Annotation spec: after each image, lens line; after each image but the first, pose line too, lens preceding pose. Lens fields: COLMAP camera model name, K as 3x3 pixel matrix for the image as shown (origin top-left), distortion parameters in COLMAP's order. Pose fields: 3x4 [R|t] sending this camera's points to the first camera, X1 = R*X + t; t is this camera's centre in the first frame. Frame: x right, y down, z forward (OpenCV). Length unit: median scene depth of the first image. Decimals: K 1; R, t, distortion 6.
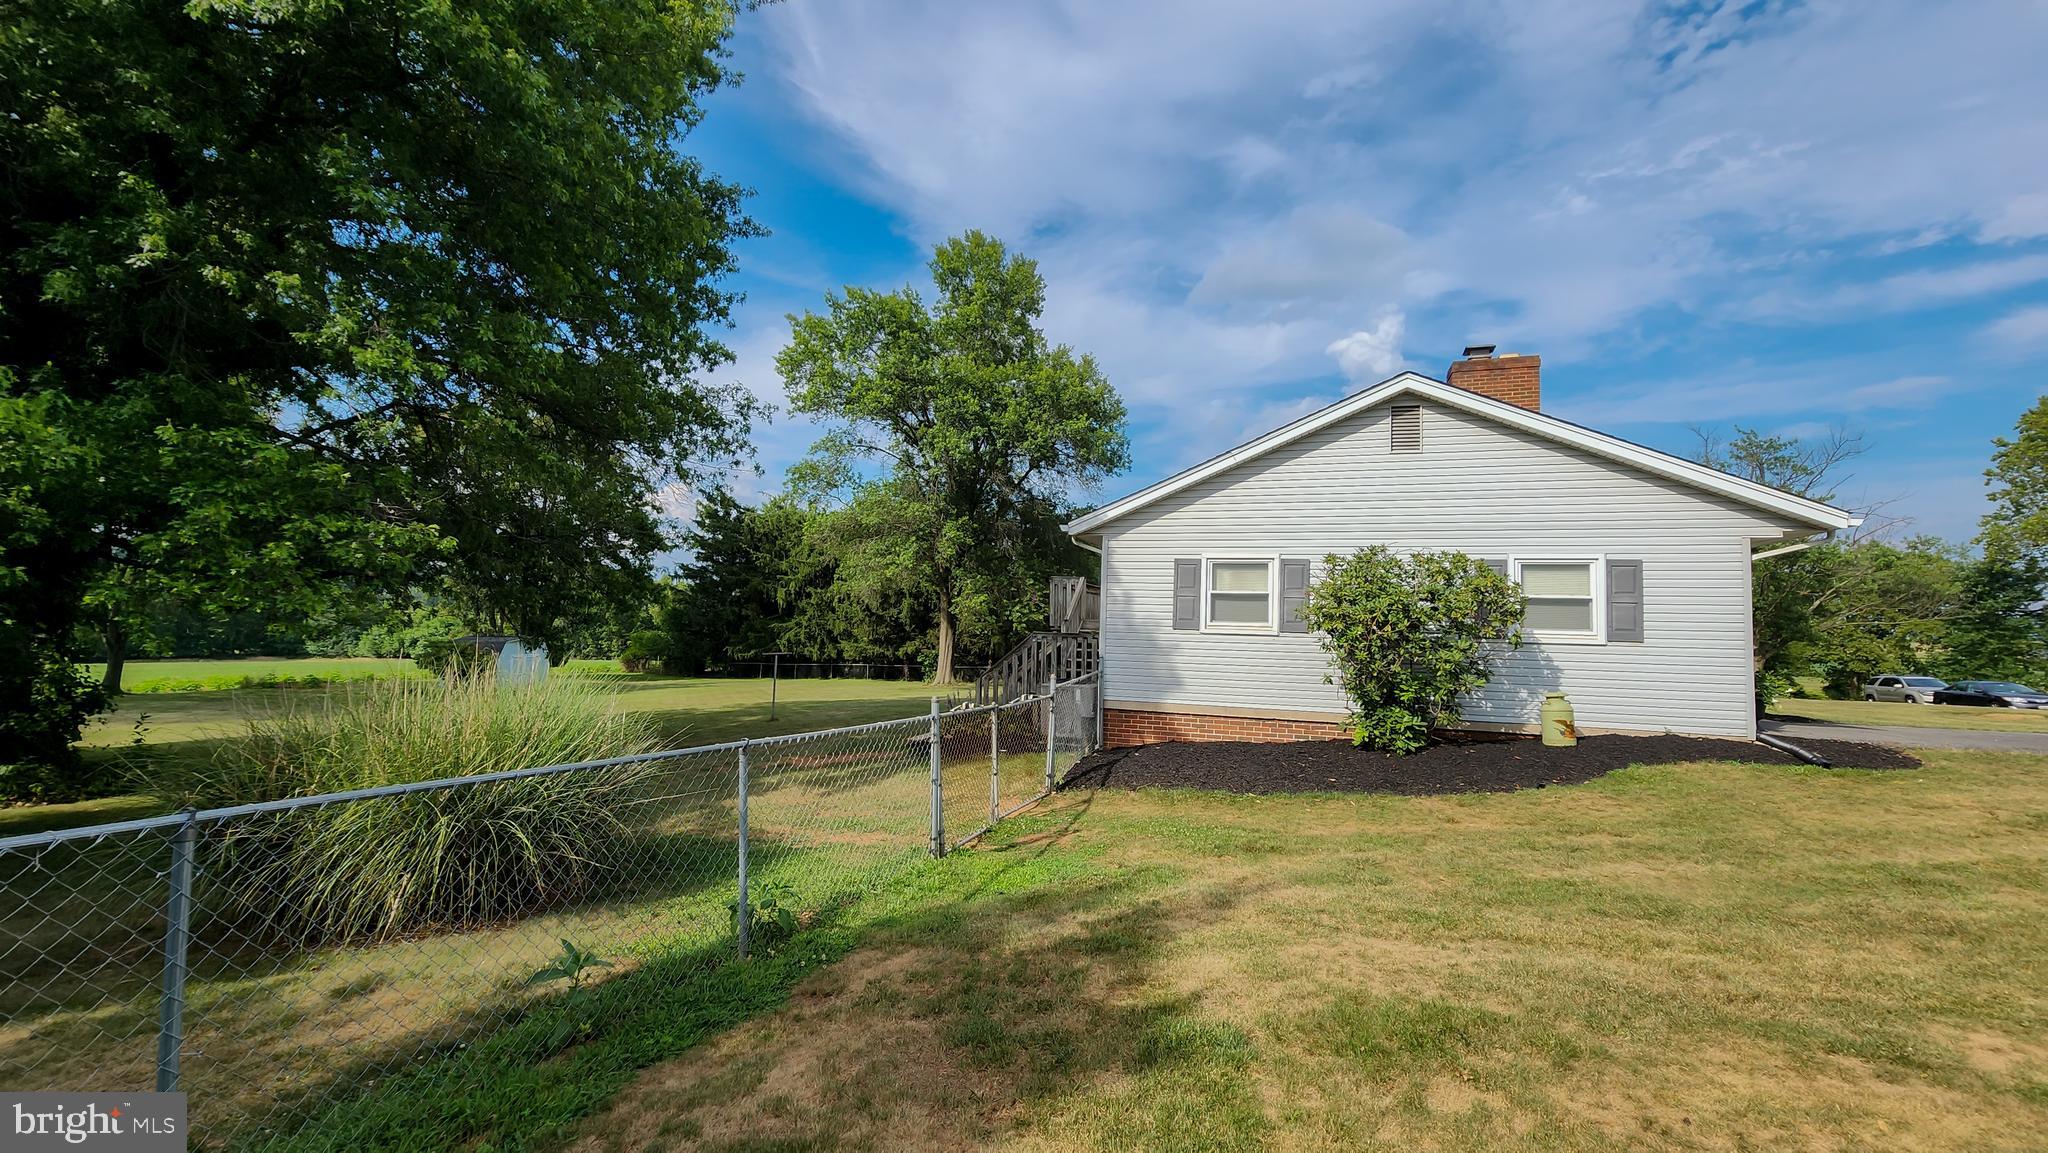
lens RADIAL K [[838.6, 0, 1034.1], [0, 838.6, 575.3], [0, 0, 1]] dist [-0.001179, -0.000203]
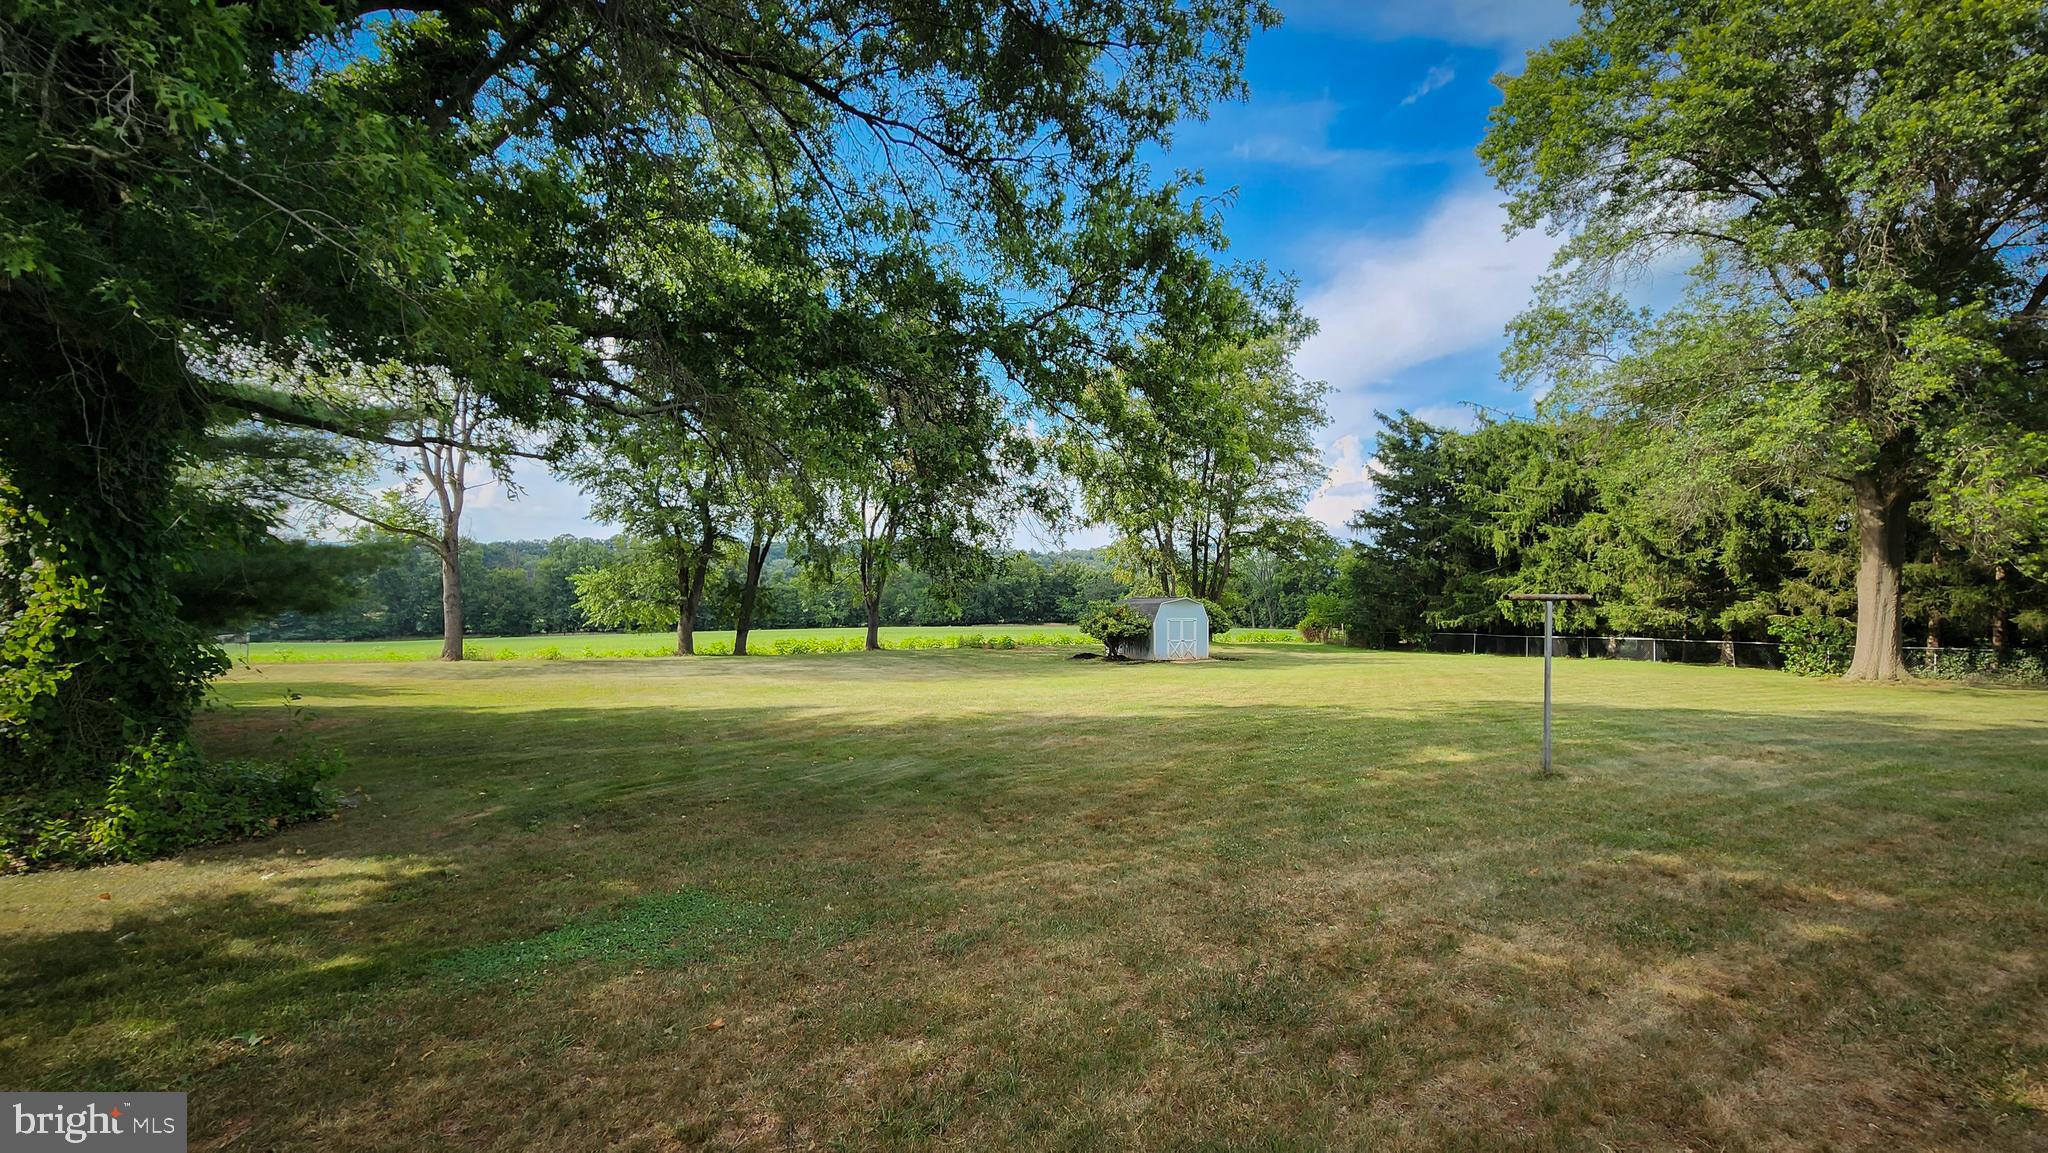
lens RADIAL K [[838.6, 0, 1034.1], [0, 838.6, 575.3], [0, 0, 1]] dist [-0.001179, -0.000203]
pose [[0.705585, -0.032502, -0.707880, -0.077176], [0.054776, 0.998460, 0.008755, 0.026240], [0.706505, -0.044952, 0.706279, 0.214279]]
